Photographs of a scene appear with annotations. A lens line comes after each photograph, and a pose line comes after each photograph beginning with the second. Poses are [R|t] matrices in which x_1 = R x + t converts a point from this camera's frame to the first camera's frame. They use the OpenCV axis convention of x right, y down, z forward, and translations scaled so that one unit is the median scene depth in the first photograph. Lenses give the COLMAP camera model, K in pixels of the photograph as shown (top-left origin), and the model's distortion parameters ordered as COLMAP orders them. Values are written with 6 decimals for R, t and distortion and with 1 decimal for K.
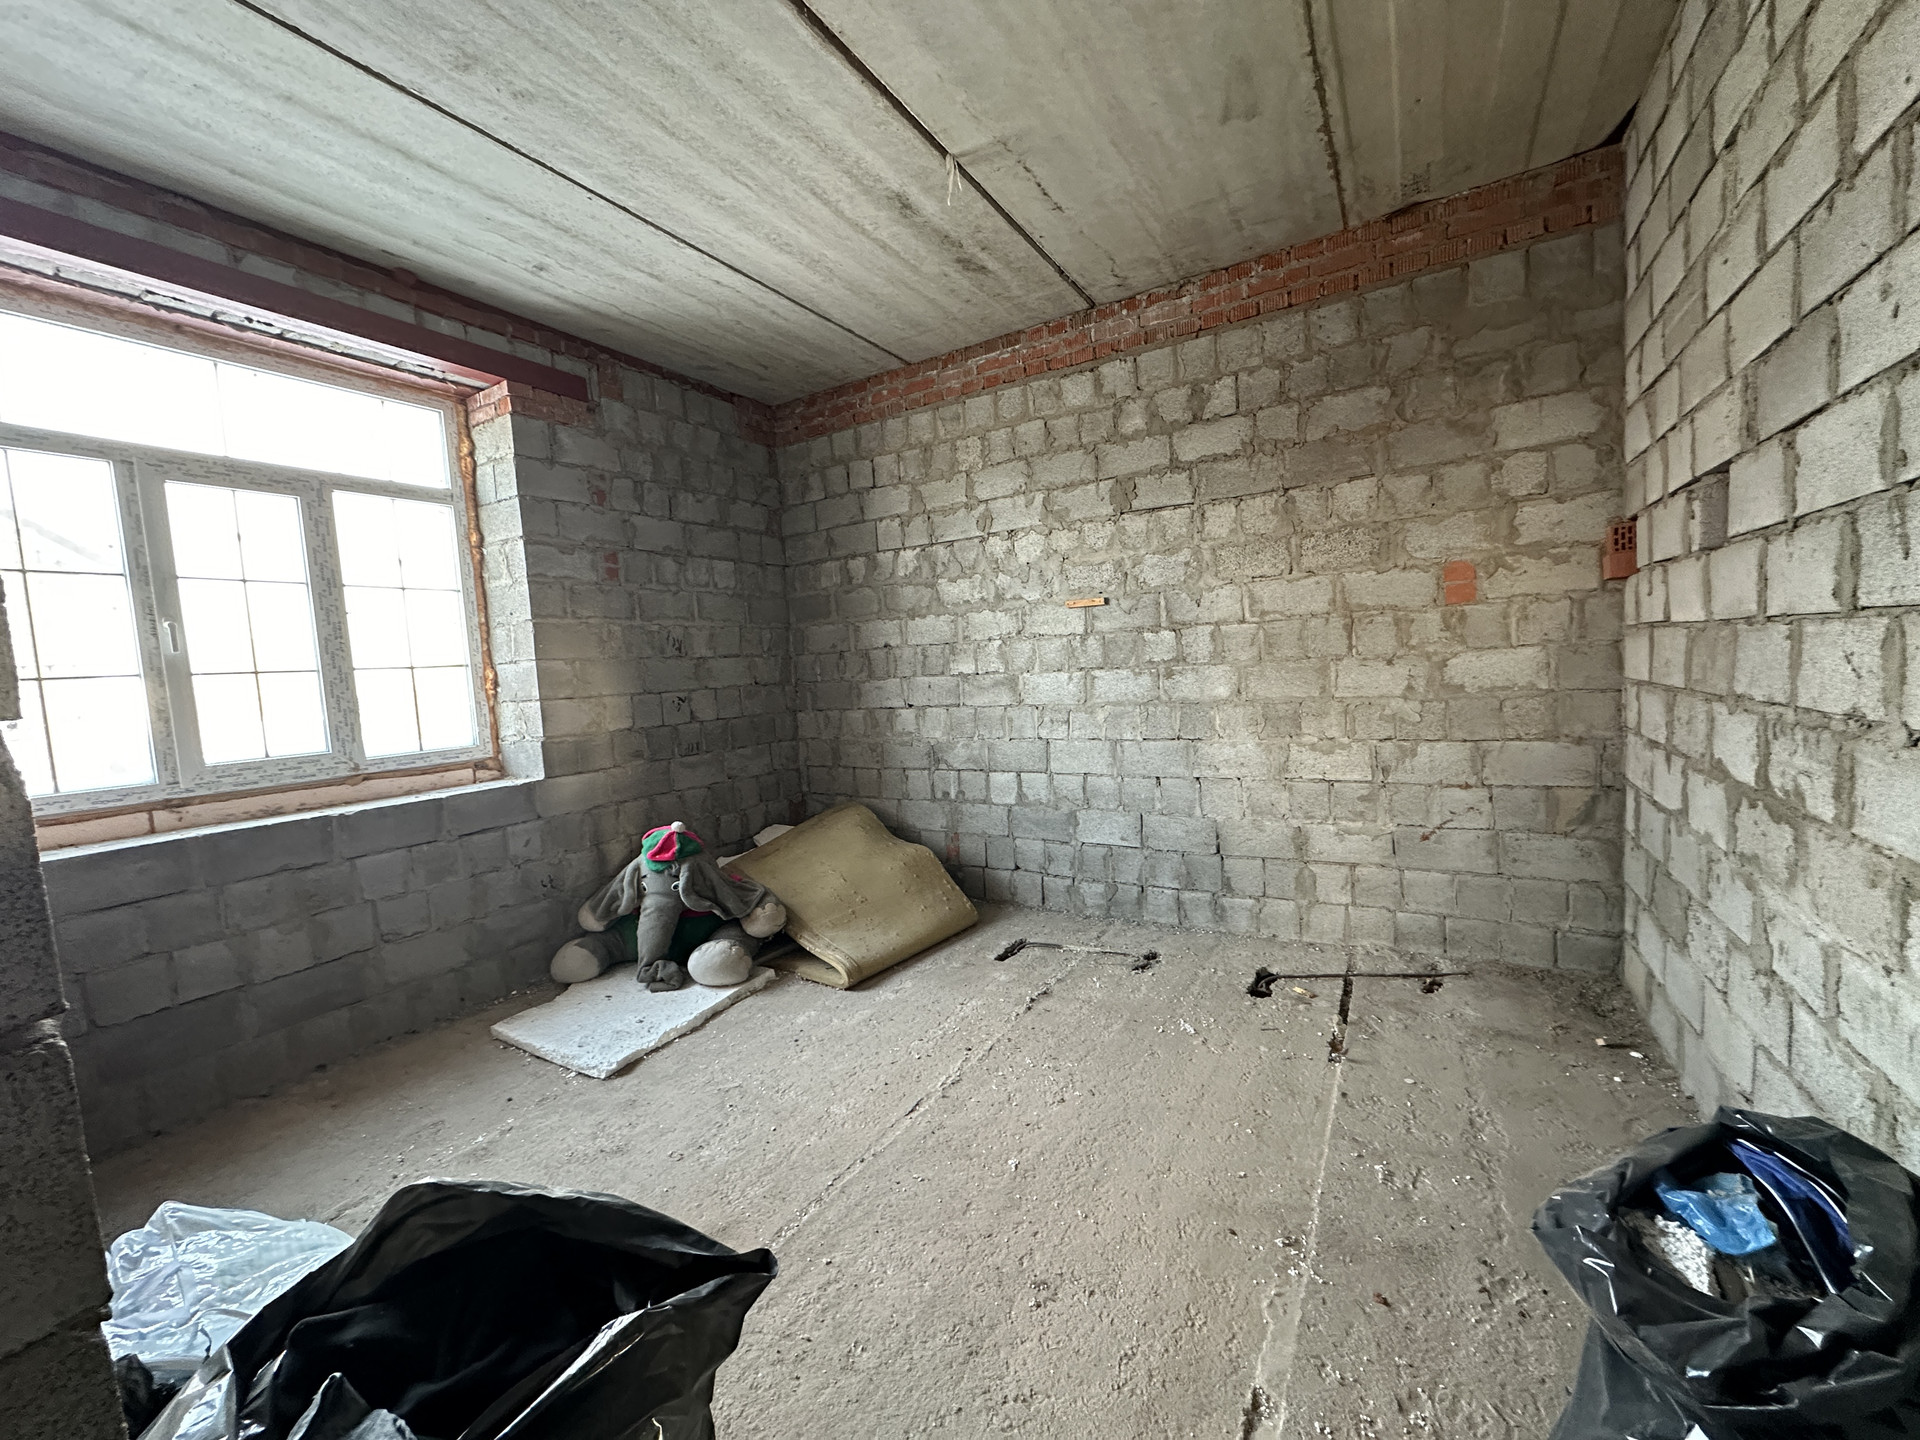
lens RADIAL K [[759.6, 0, 961.7], [0, 759.6, 719.9], [0, 0, 1]] dist [-0.001716, 0.000246]
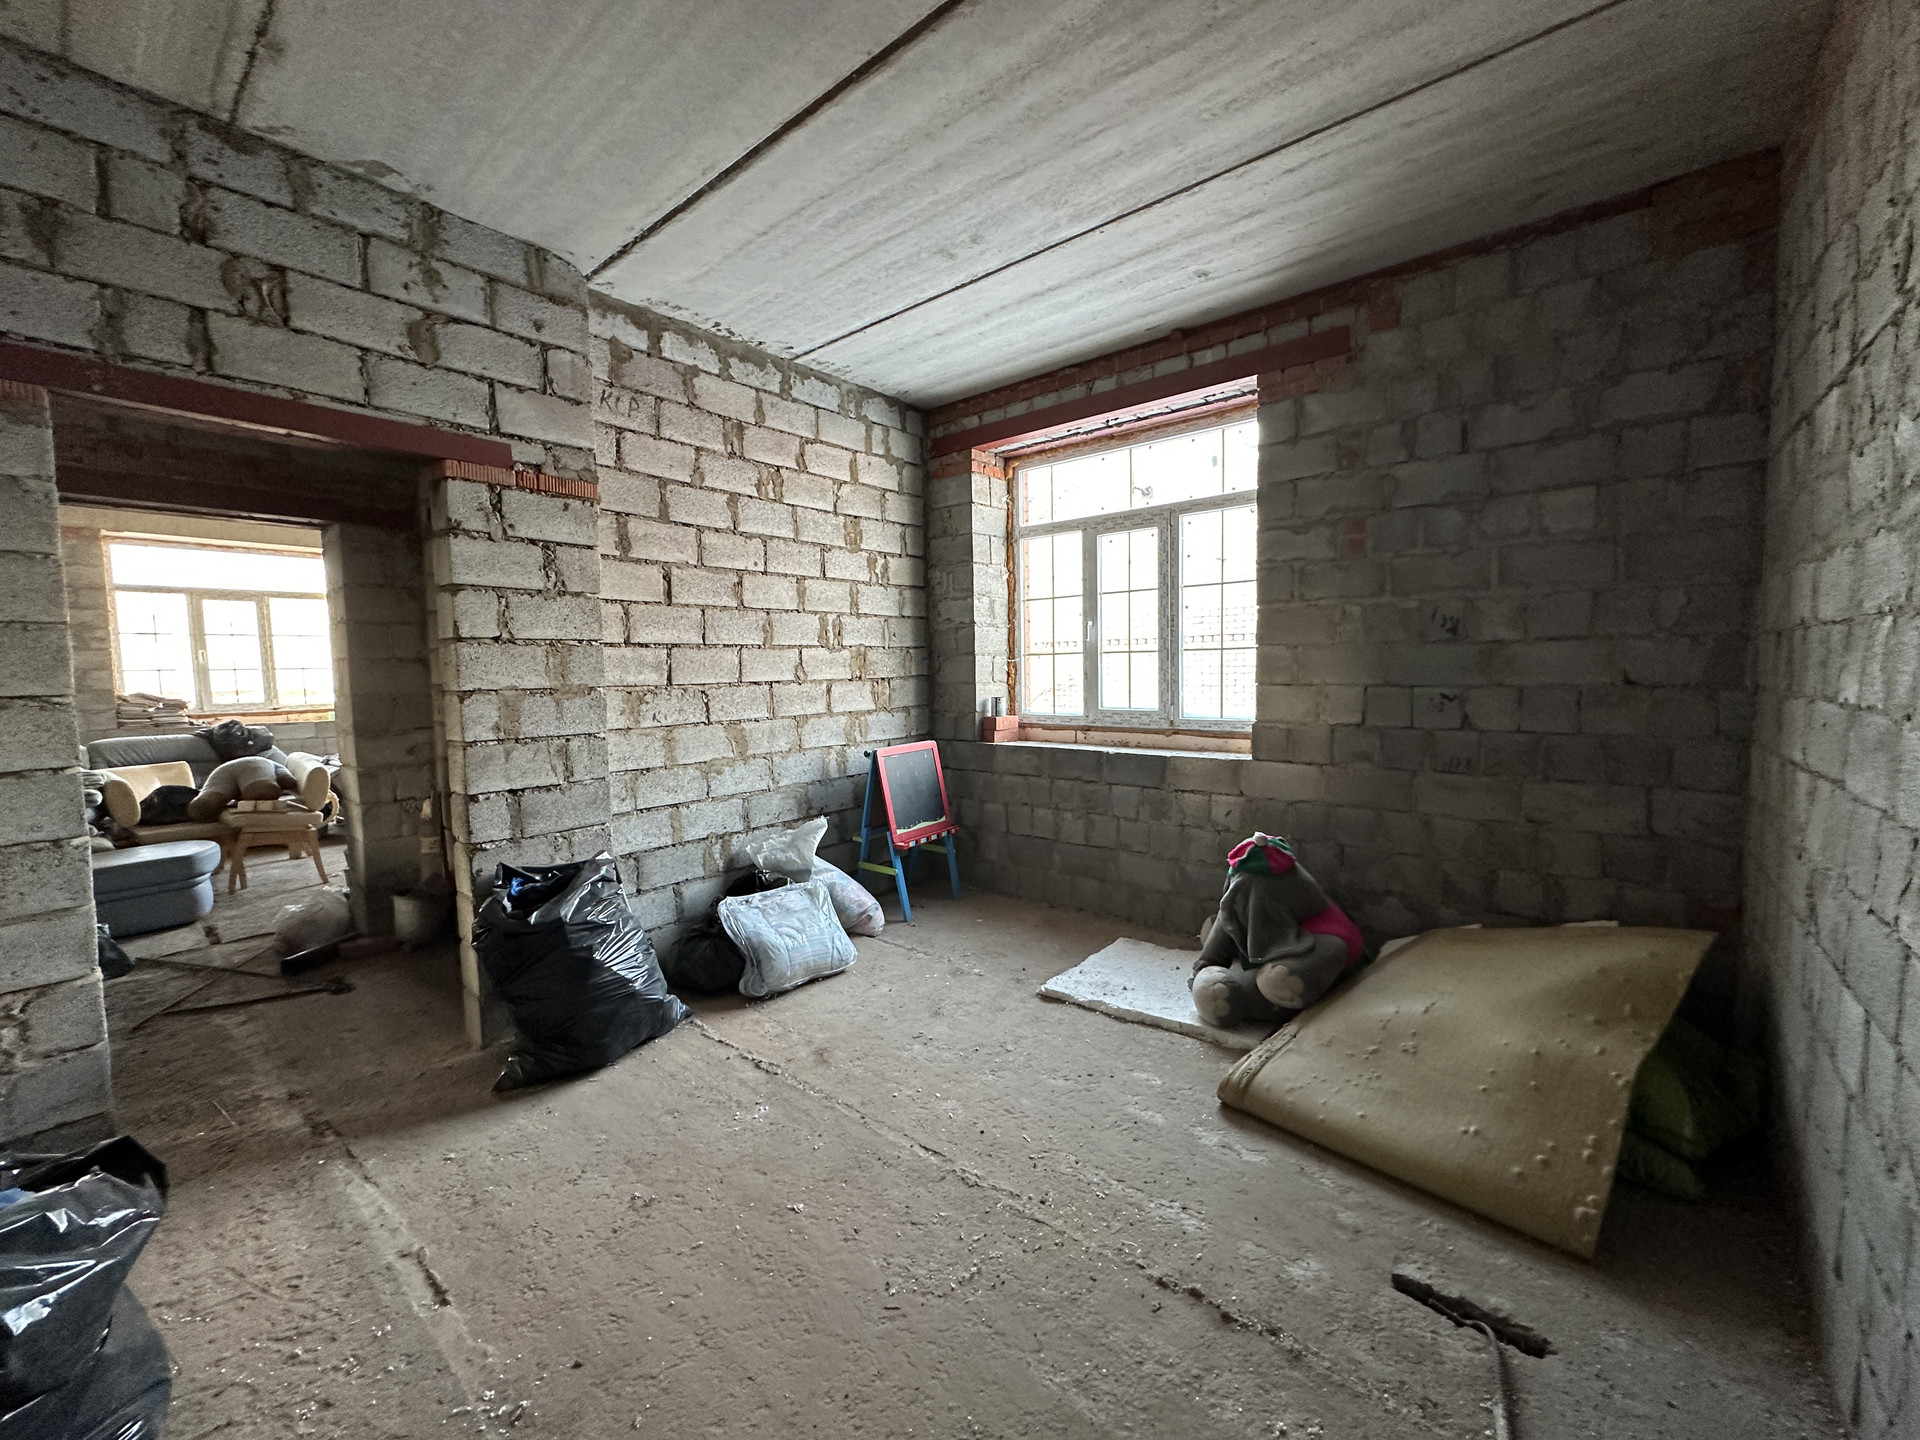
lens RADIAL K [[759.6, 0, 961.7], [0, 759.6, 719.9], [0, 0, 1]] dist [-0.001716, 0.000246]
pose [[-0.153868, 0.127640, -0.979813, 0.568753], [-0.048747, 0.989433, 0.136548, -0.107912], [0.986888, 0.068773, -0.146020, 0.820367]]
